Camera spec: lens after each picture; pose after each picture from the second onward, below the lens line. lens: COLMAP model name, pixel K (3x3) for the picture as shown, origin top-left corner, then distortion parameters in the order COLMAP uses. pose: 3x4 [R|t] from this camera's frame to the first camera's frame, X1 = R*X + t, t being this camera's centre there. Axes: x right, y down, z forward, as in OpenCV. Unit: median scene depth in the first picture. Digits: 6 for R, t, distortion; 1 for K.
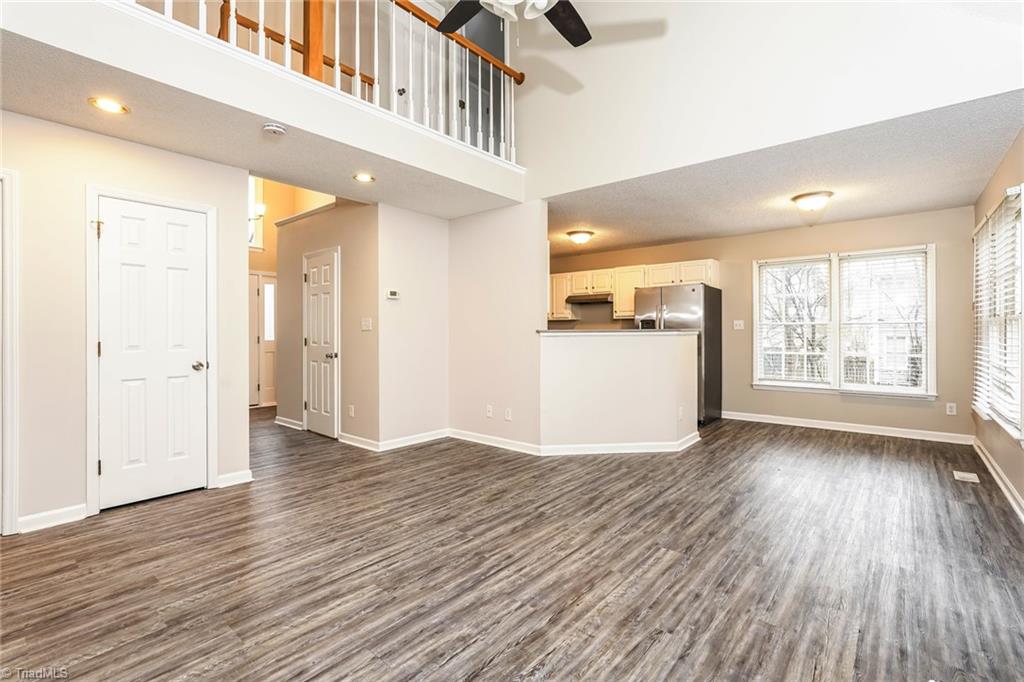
lens RADIAL K [[466.1, 0, 514.7], [0, 466.1, 332.7], [0, 0, 1]] dist [-0.018587, 0.008091]
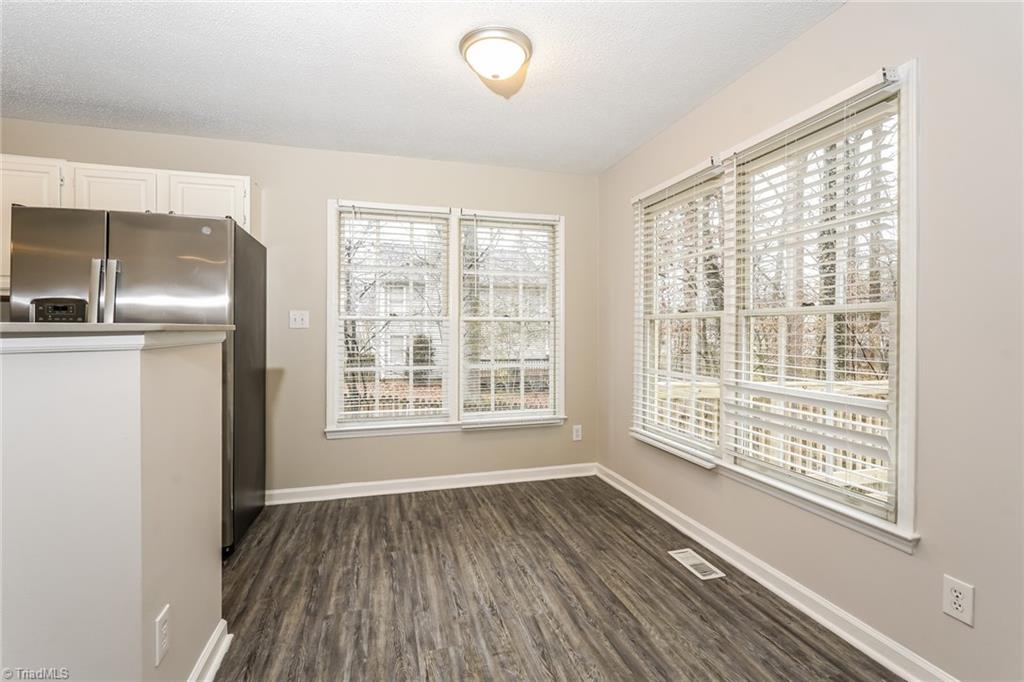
lens RADIAL K [[466.1, 0, 514.7], [0, 466.1, 332.7], [0, 0, 1]] dist [-0.018587, 0.008091]
pose [[0.561616, 0.000900, 0.827398, 0.449583], [-0.002068, 0.999998, 0.000316, -0.006400], [-0.827396, -0.001888, 0.561616, 1.226533]]
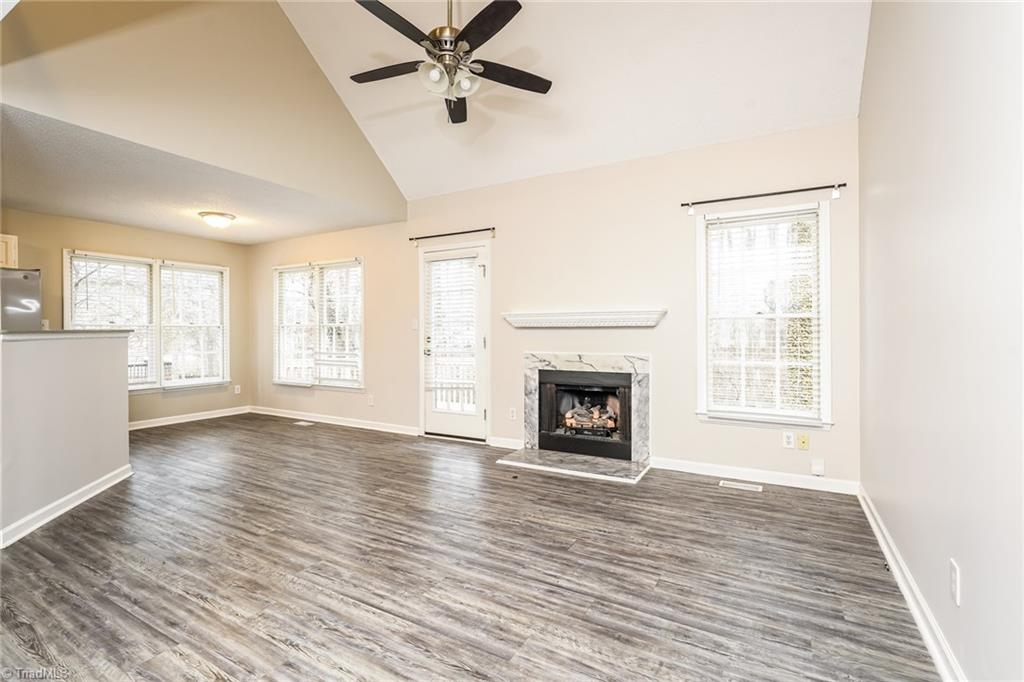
lens RADIAL K [[466.1, 0, 514.7], [0, 466.1, 332.7], [0, 0, 1]] dist [-0.018587, 0.008091]
pose [[-0.175039, 0.001416, 0.984560, -1.063775], [0.005487, 0.999985, -0.000462, 0.001933], [-0.984546, 0.005321, -0.175044, 0.810002]]
